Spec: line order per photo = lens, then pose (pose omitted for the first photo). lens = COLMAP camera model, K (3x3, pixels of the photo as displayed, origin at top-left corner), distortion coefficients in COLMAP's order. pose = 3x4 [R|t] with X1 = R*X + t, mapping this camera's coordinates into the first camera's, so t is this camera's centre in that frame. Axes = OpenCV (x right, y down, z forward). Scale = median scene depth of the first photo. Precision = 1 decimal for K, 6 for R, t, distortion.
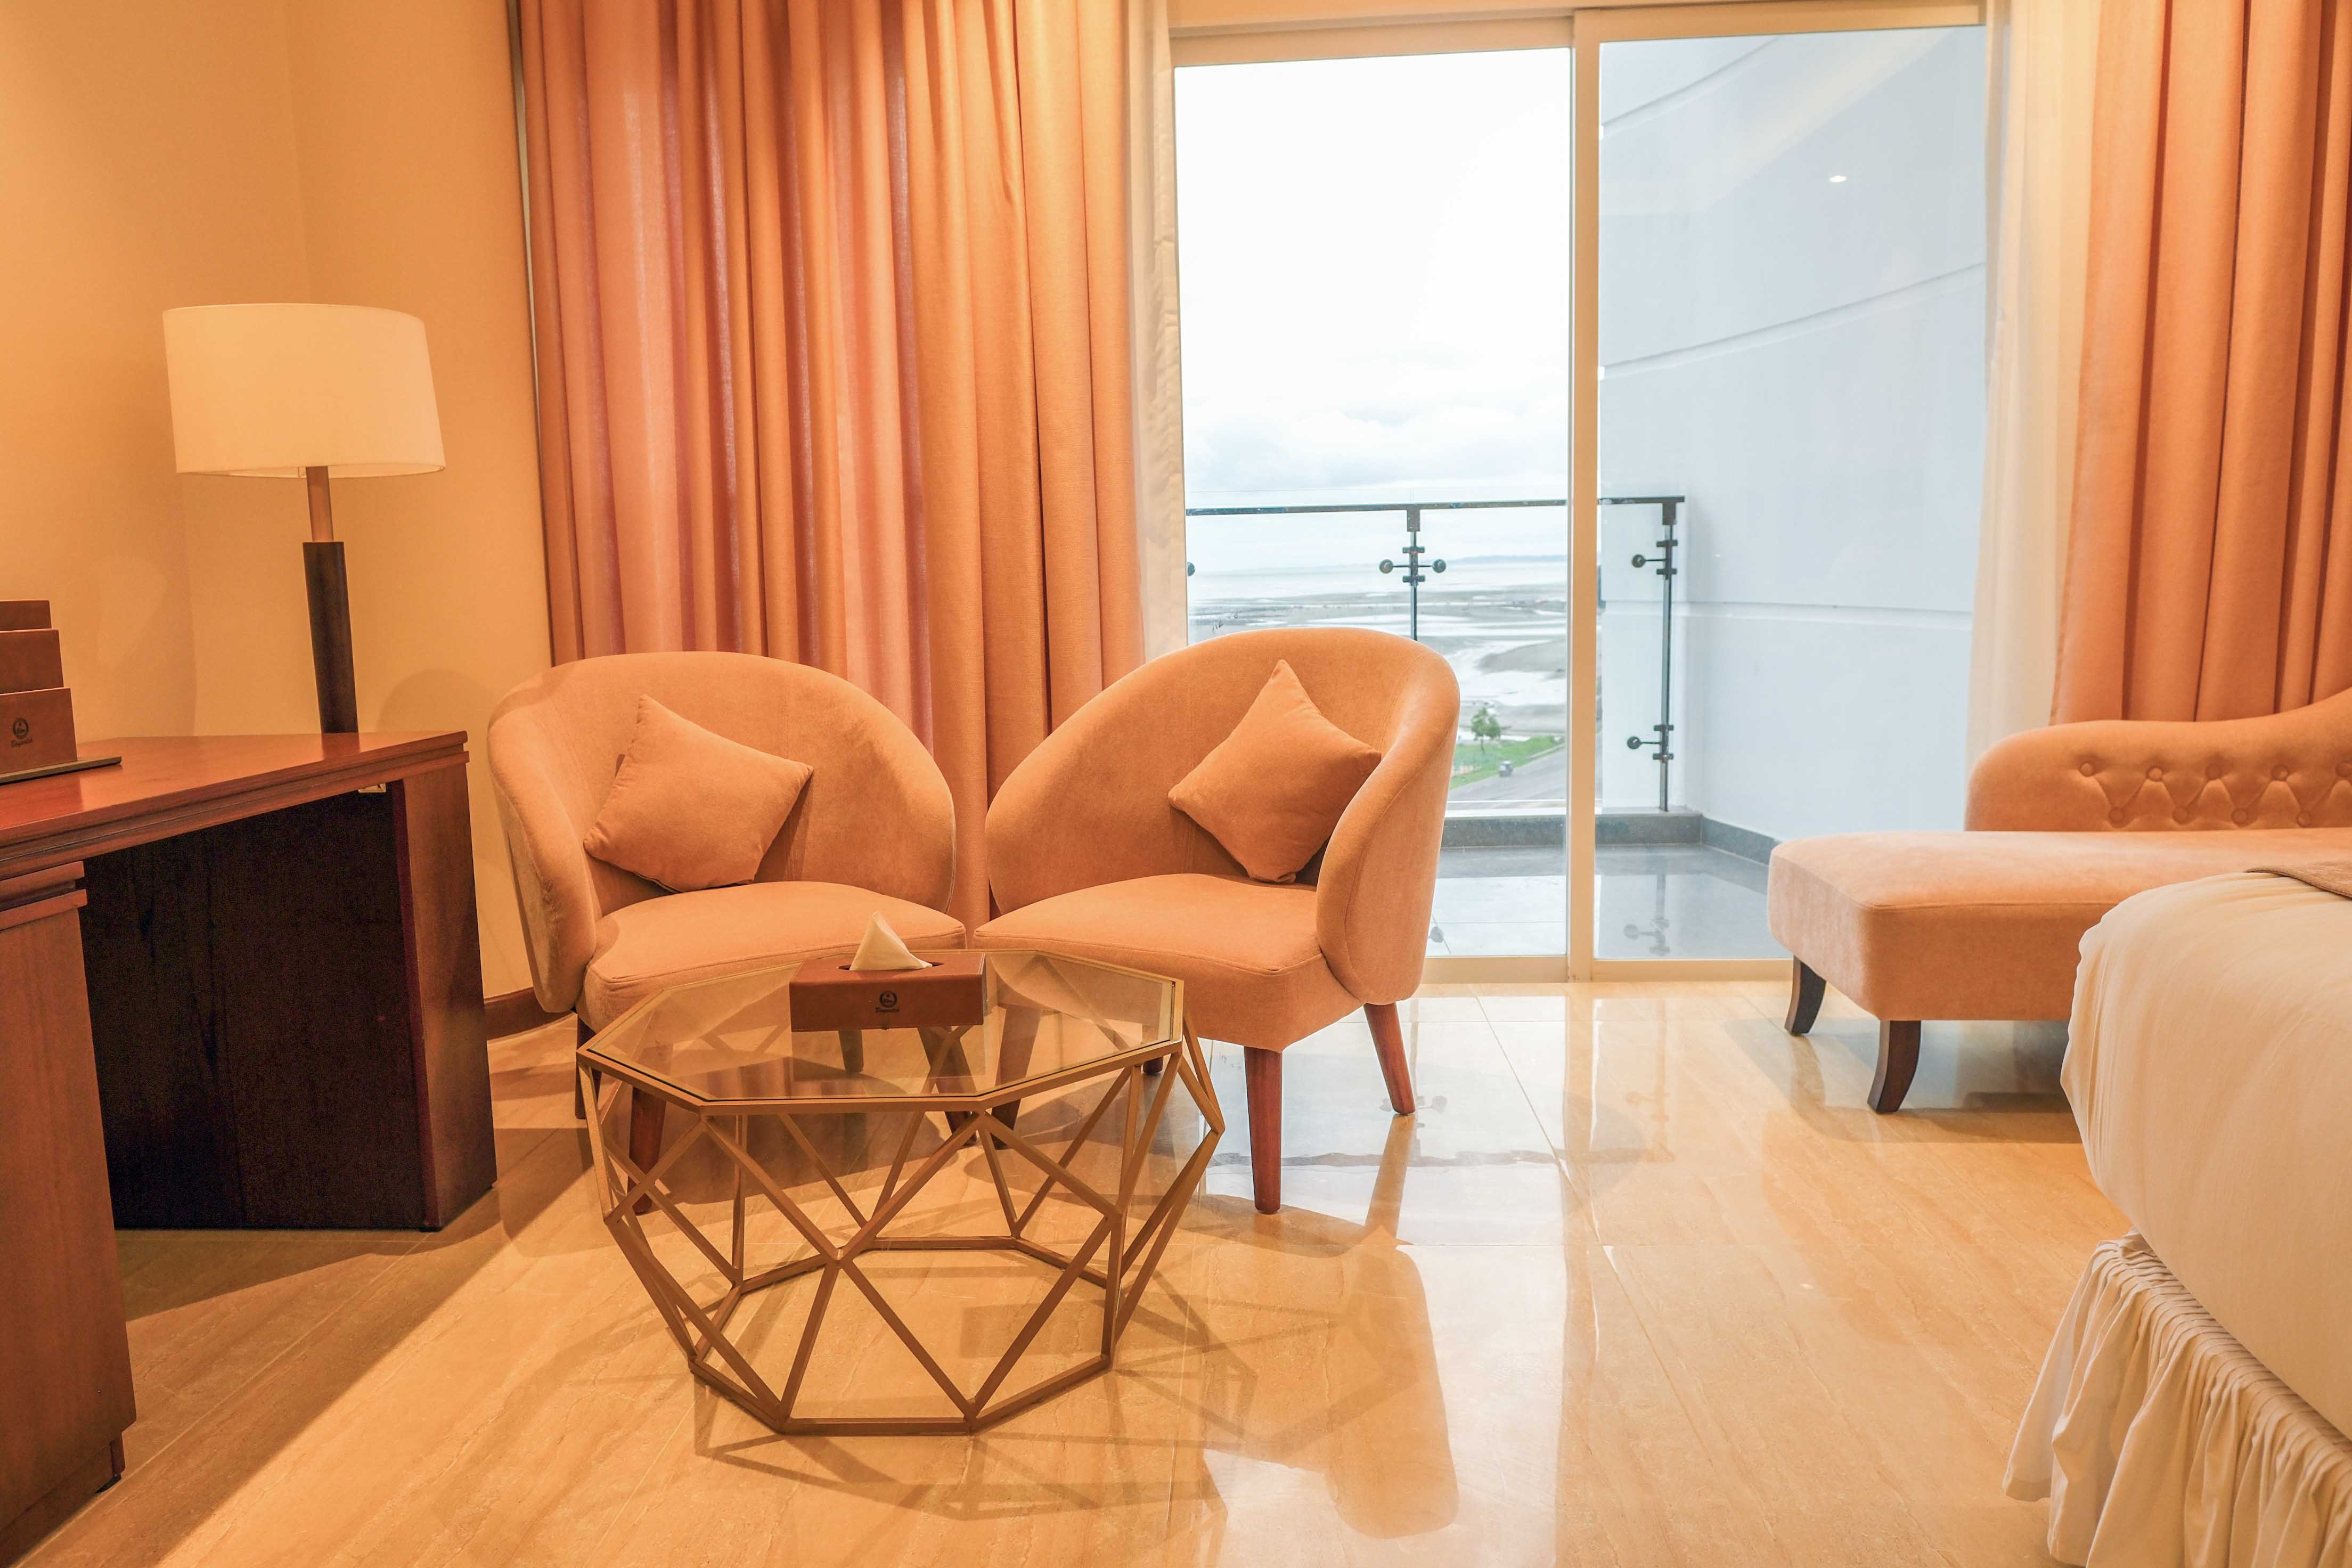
lens RADIAL K [[1643.6, 0, 1151.2], [0, 1643.6, 779.7], [0, 0, 1]] dist [-0.007774, 0.001173]
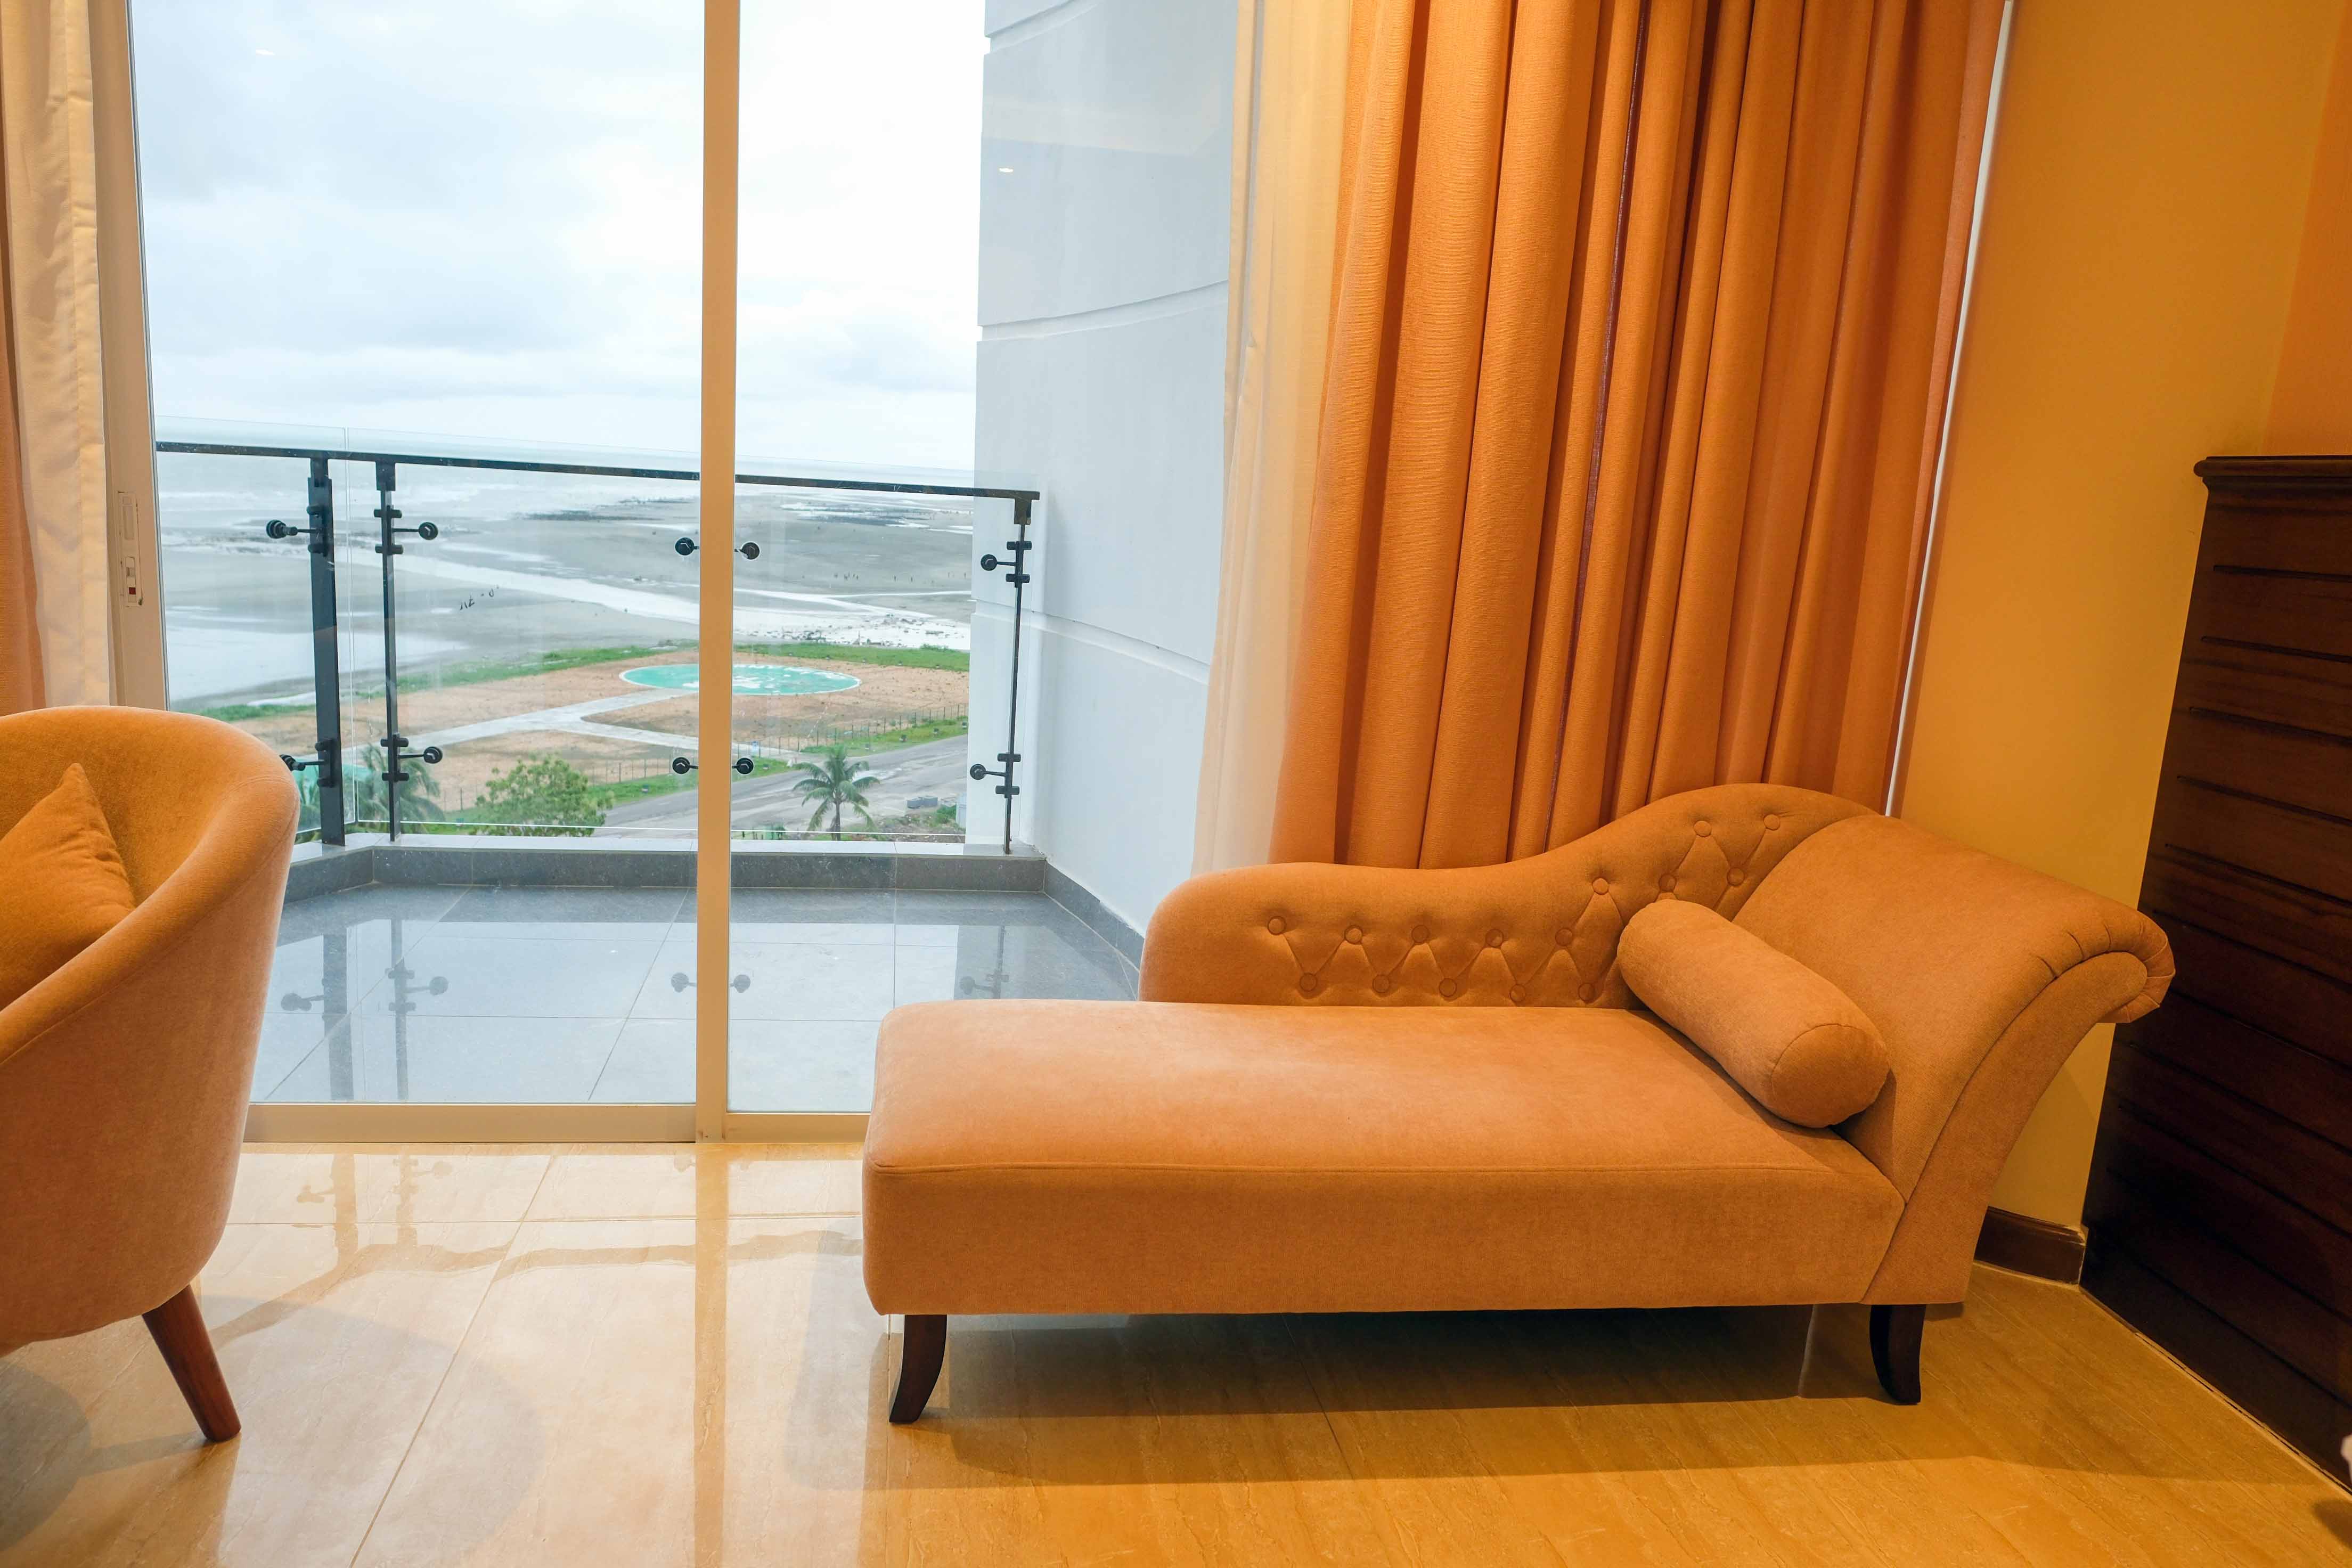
lens RADIAL K [[1641.5, 0, 1173.5], [0, 1641.5, 797.0], [0, 0, 1]] dist [-0.011539, 0.005863]
pose [[0.971557, 0.042415, 0.232978, 0.334030], [-0.057816, 0.996542, 0.059678, -0.115629], [-0.229641, -0.071451, 0.970649, 0.235150]]
